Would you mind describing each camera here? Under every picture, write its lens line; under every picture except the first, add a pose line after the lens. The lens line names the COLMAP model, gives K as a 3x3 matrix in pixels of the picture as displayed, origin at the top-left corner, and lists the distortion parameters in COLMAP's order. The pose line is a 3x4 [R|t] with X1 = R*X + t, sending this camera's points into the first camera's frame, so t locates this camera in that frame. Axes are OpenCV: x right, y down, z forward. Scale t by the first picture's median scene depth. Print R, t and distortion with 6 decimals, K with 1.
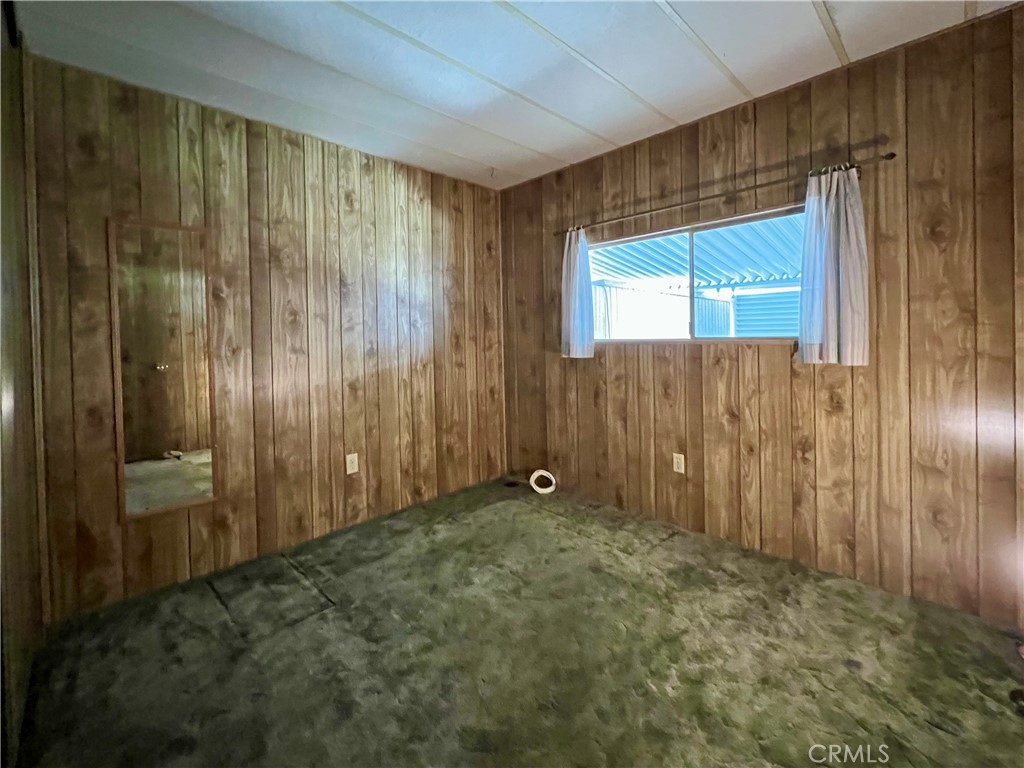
lens RADIAL K [[435.2, 0, 512.0], [0, 435.2, 384.0], [0, 0, 1]] dist [-0.001150, -0.000120]
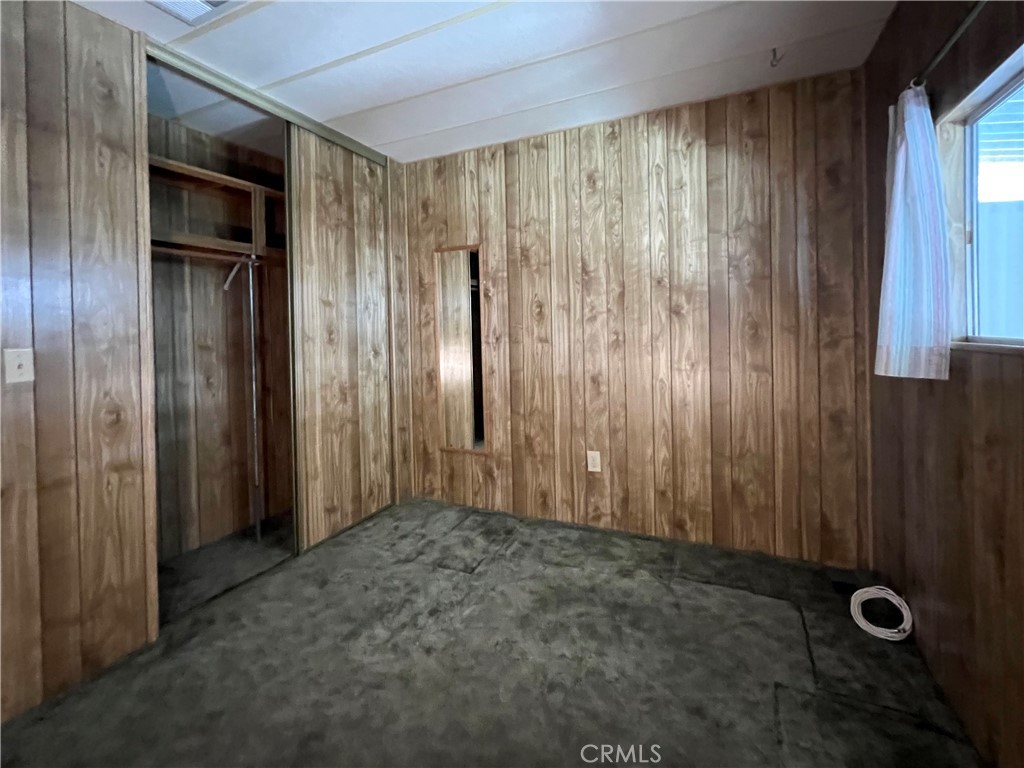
lens RADIAL K [[455.6, 0, 512.0], [0, 455.6, 369.4], [0, 0, 1]] dist [0.002340, 0.000014]
pose [[0.354574, 0.095889, -0.930098, 0.504852], [-0.091046, 0.993541, 0.067721, -0.070665], [0.930585, 0.060670, 0.361014, 0.505214]]
